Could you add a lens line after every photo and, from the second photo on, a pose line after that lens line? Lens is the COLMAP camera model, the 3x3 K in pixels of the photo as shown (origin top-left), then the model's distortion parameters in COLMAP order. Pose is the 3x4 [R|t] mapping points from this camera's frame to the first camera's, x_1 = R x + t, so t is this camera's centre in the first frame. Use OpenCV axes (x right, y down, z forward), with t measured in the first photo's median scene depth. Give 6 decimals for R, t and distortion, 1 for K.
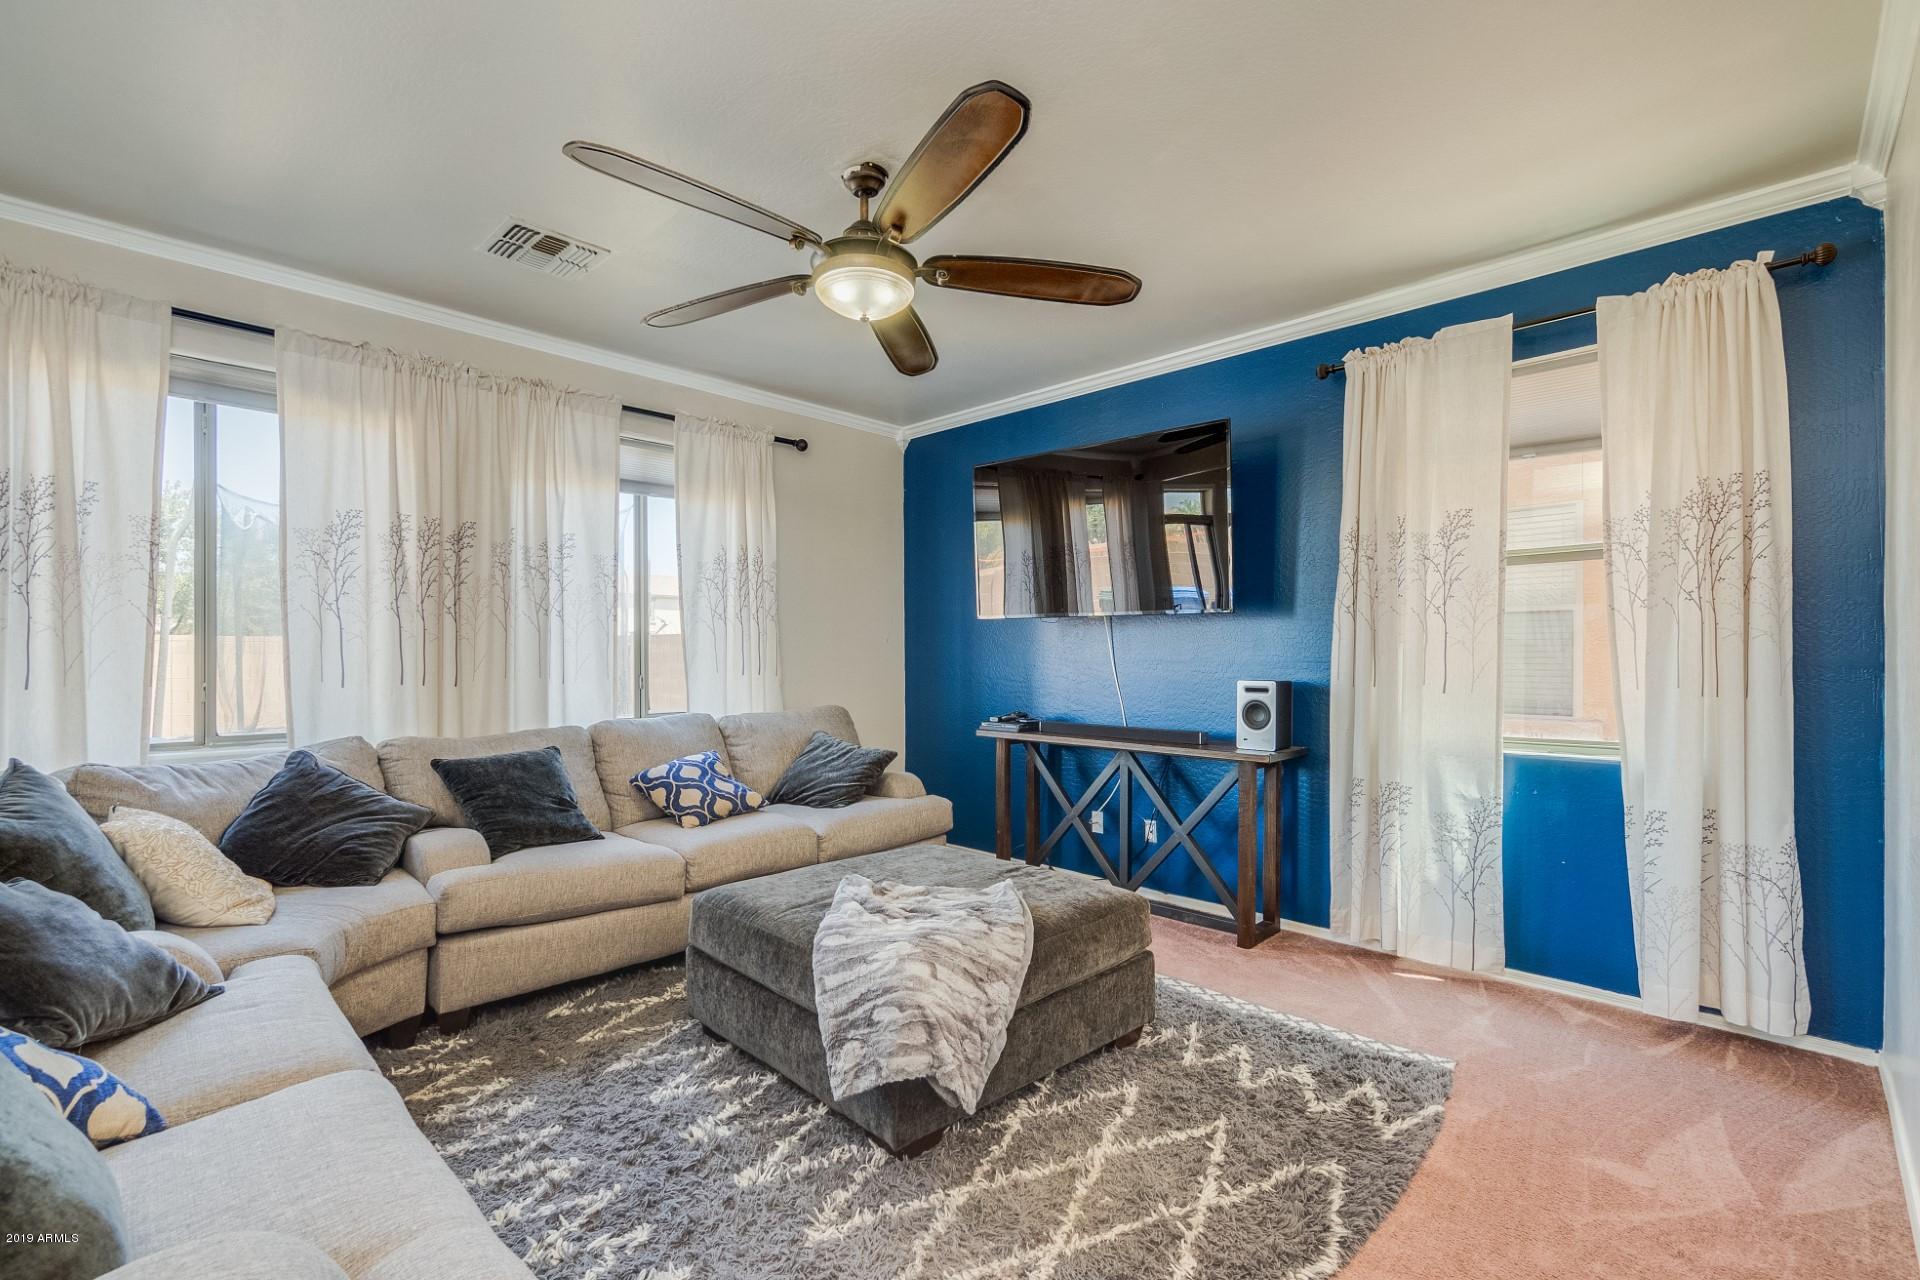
lens RADIAL K [[845.9, 0, 956.7], [0, 845.9, 651.3], [0, 0, 1]] dist [0.005680, 0.002626]
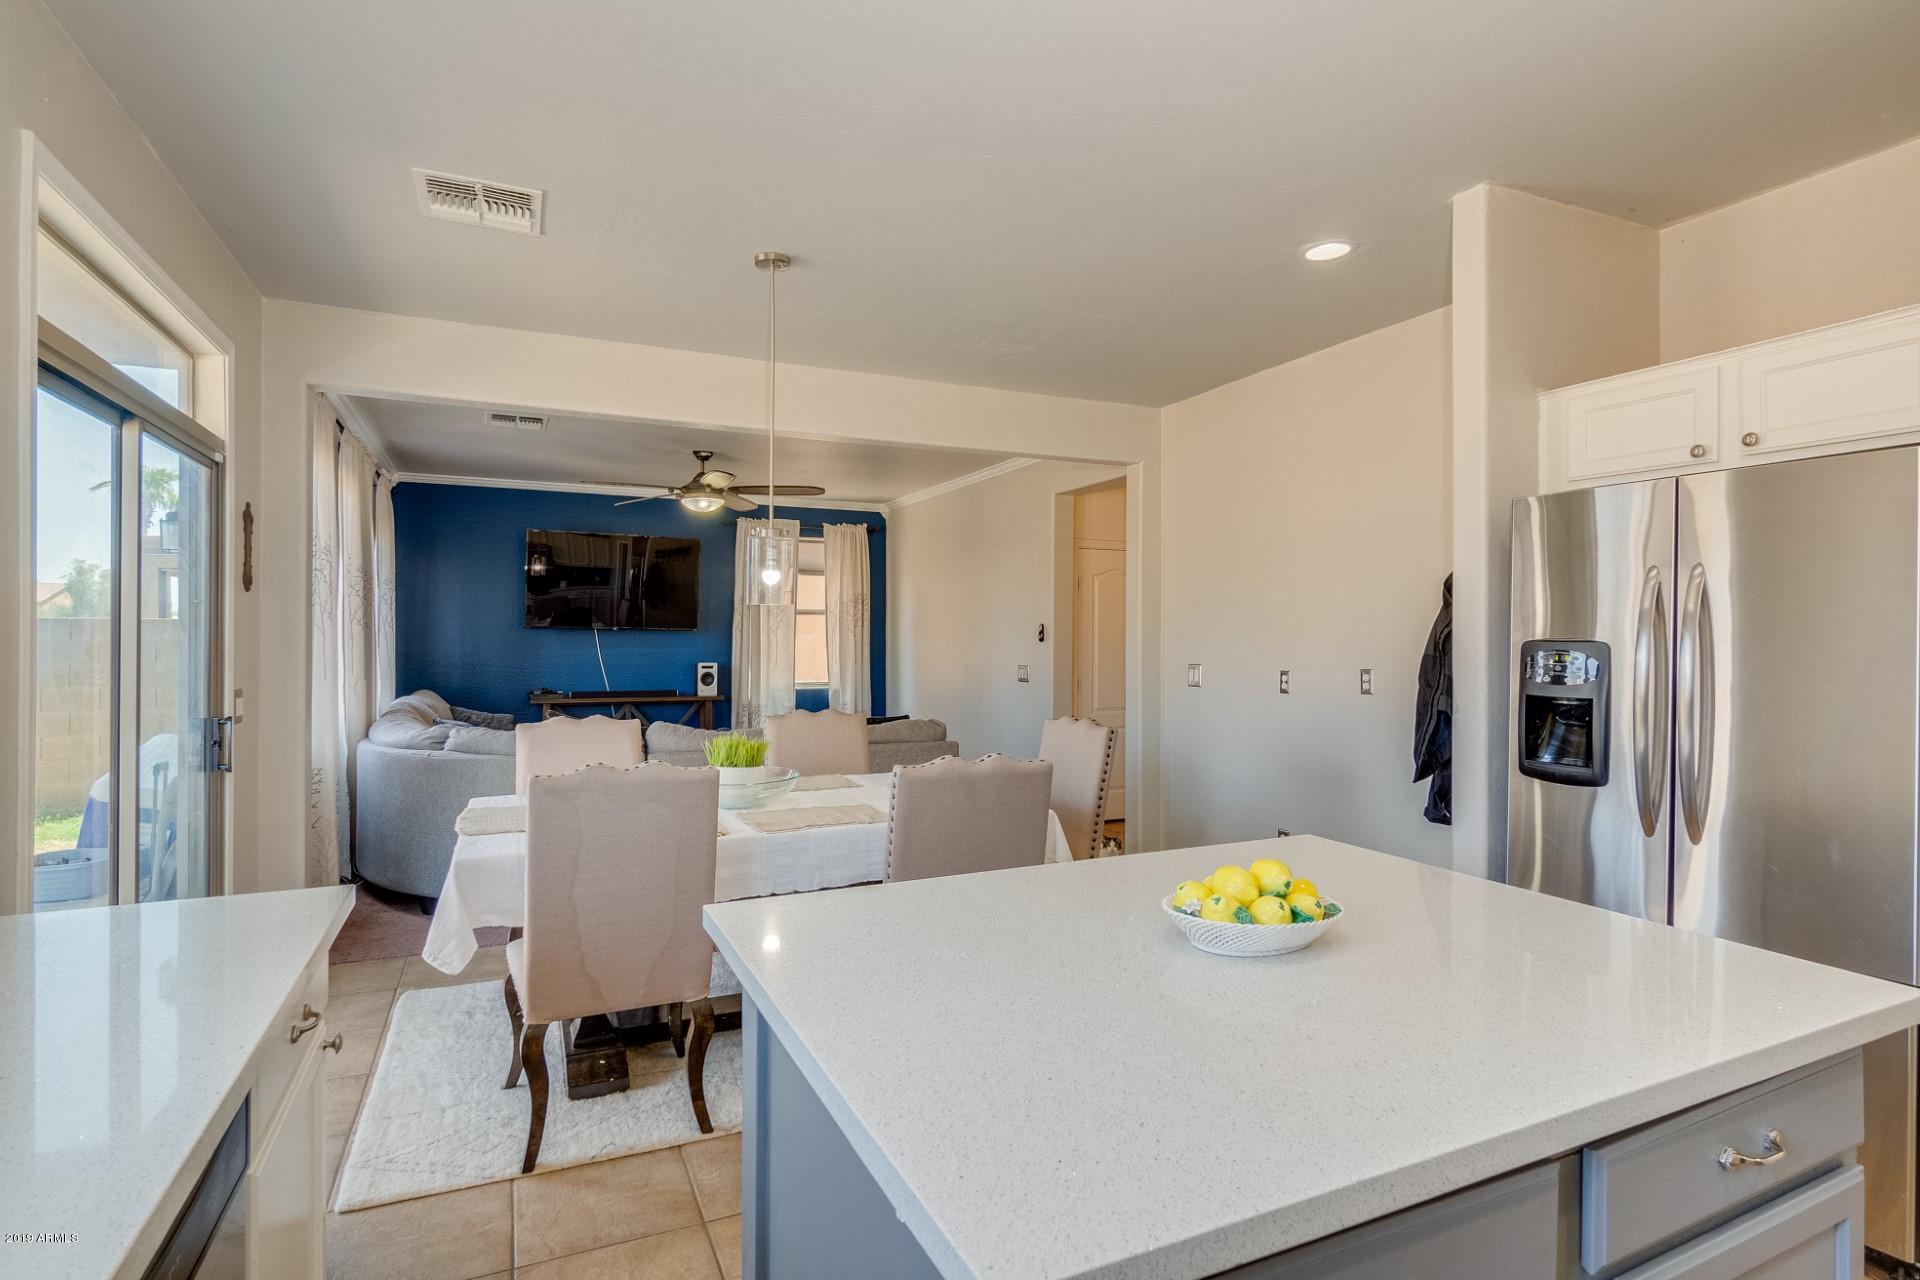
lens RADIAL K [[1030.5, 0, 959.9], [0, 1030.5, 639.9], [0, 0, 1]] dist [0.032568, 0.002385]
pose [[0.364537, -0.001522, 0.931188, -1.202374], [-0.006330, 0.999972, 0.004112, -0.024464], [-0.931167, -0.007393, 0.364517, -0.351975]]
